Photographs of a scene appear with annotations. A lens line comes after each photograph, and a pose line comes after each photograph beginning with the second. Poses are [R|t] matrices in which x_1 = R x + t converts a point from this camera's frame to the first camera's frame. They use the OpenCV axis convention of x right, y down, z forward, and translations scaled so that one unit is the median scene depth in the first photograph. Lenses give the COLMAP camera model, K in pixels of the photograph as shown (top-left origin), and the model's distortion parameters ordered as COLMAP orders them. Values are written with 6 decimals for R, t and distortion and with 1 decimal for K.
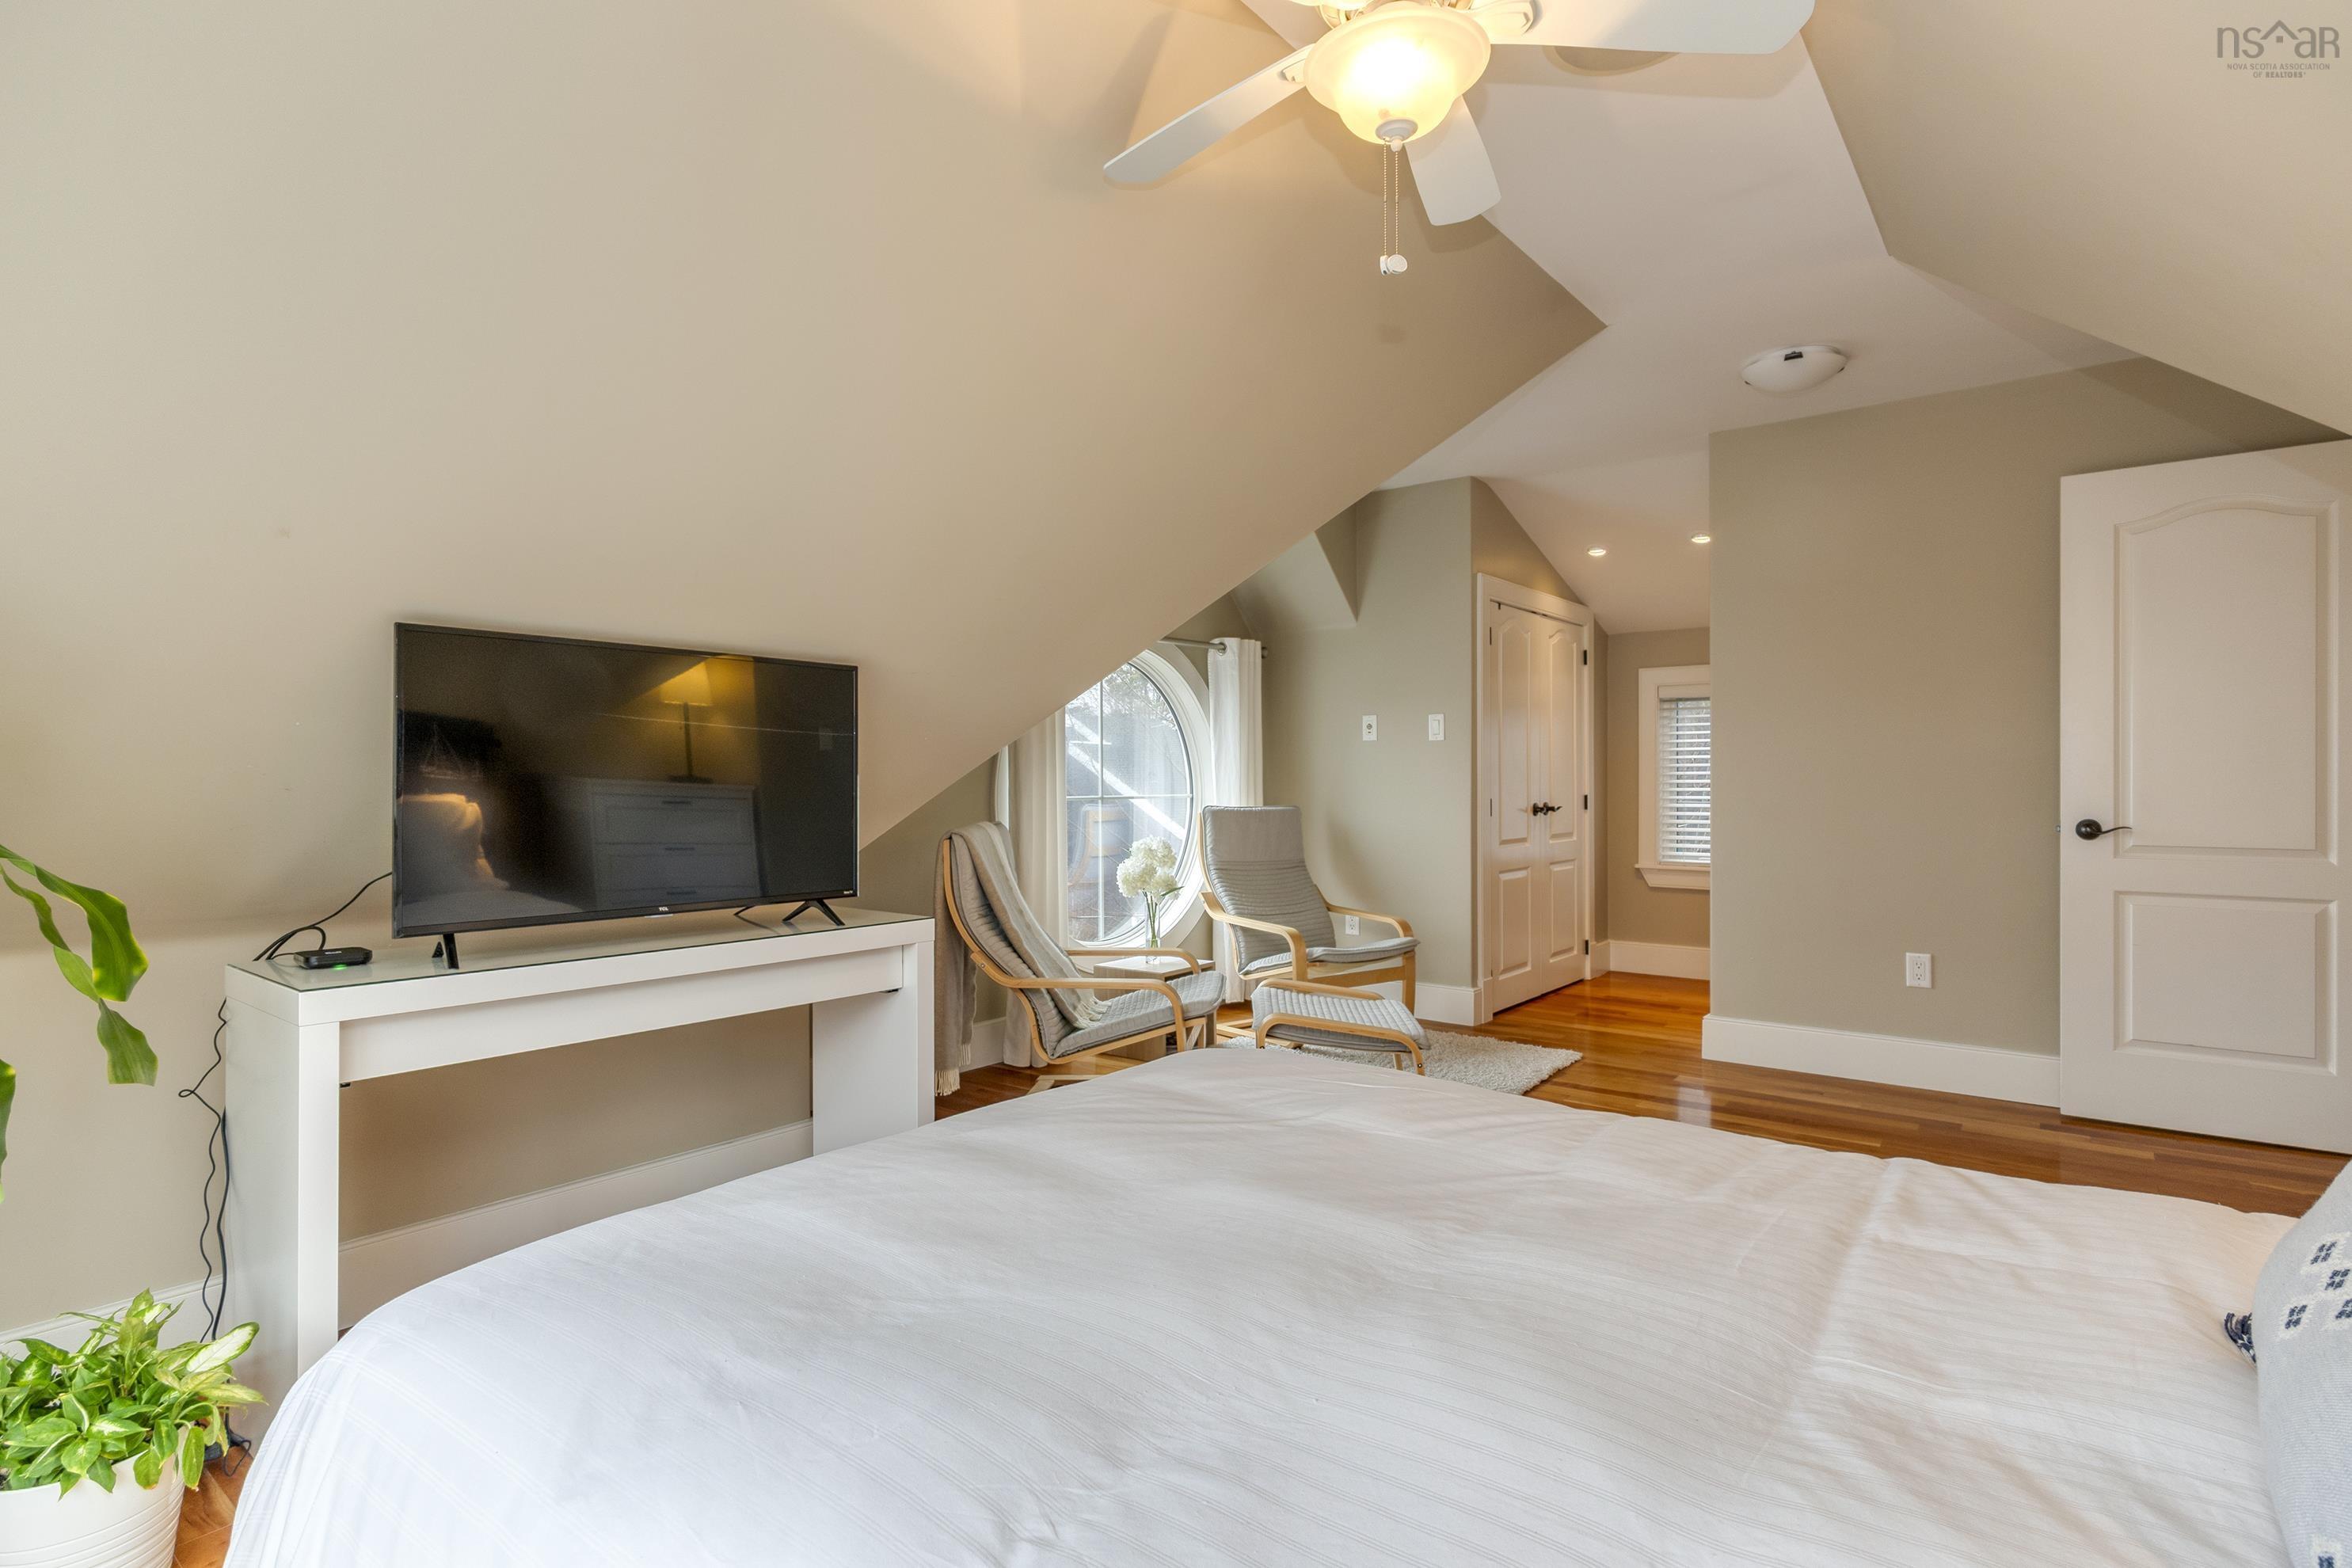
lens RADIAL K [[1166.6, 0, 1163.1], [0, 1166.6, 794.9], [0, 0, 1]] dist [0.001382, 0.000740]
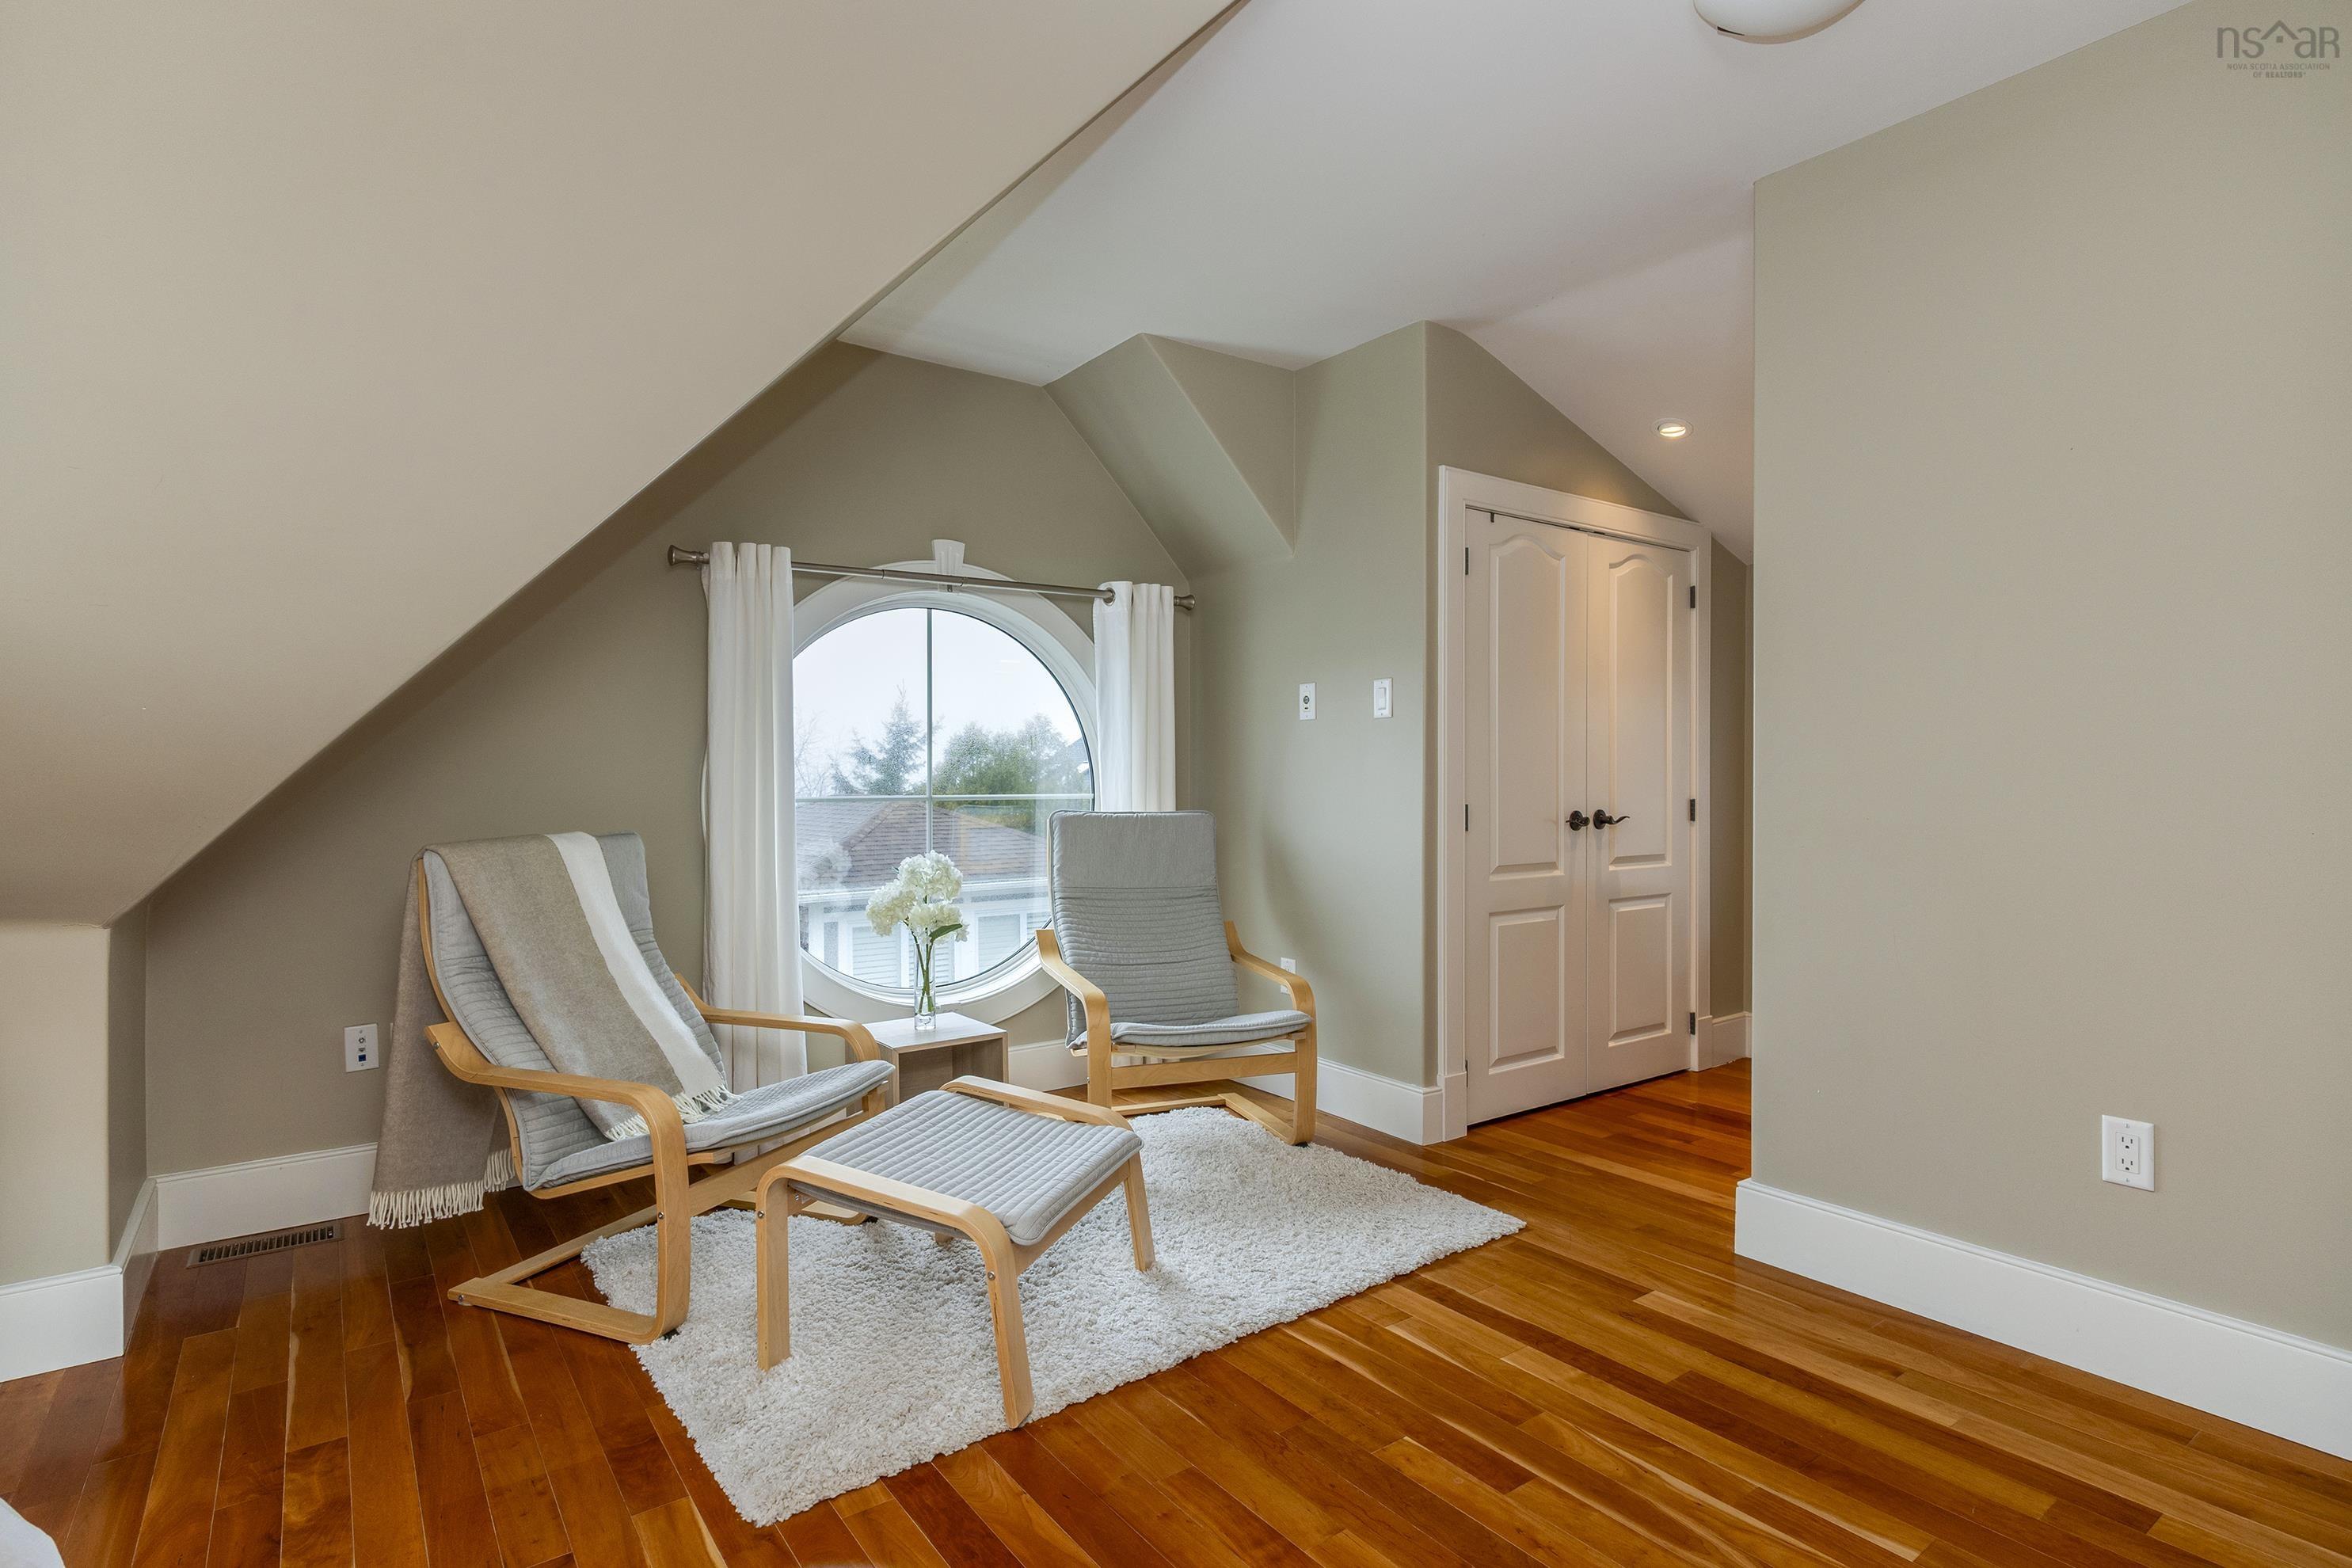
lens RADIAL K [[1166.6, 0, 1176.4], [0, 1166.6, 792.3], [0, 0, 1]] dist [0.001382, 0.000740]
pose [[0.963200, 0.007755, -0.268673, 0.290571], [-0.007240, 0.999970, 0.002908, -0.004357], [0.268688, -0.000856, 0.963227, 0.300753]]
